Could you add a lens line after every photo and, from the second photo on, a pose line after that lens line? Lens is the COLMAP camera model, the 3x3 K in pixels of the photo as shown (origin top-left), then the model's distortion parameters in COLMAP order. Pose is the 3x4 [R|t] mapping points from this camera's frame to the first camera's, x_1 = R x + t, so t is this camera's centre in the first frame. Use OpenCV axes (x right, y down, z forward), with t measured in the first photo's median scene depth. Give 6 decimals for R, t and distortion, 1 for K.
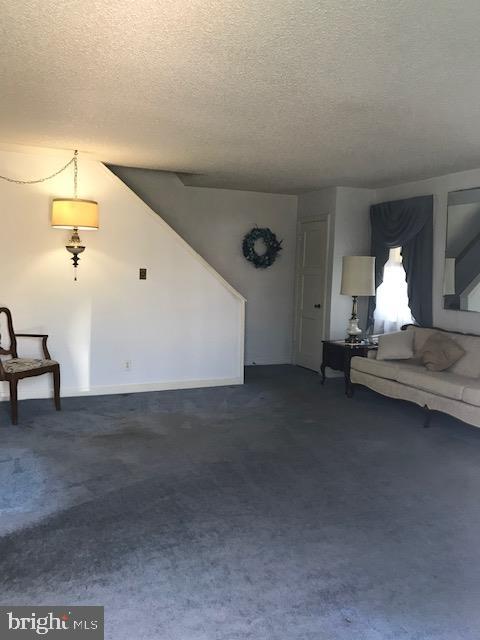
lens RADIAL K [[521.7, 0, 240.0], [0, 521.7, 320.0], [0, 0, 1]] dist [0.012040, 0.003624]
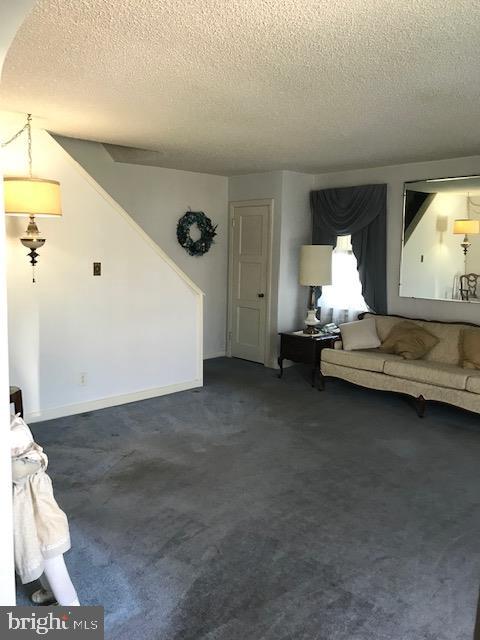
lens RADIAL K [[521.7, 0, 240.0], [0, 521.7, 320.0], [0, 0, 1]] dist [0.012040, 0.003624]
pose [[0.943040, -0.054493, 0.328187, -0.246940], [0.037944, 0.997674, 0.056626, -0.045163], [-0.330510, -0.040947, 0.942914, 0.132070]]
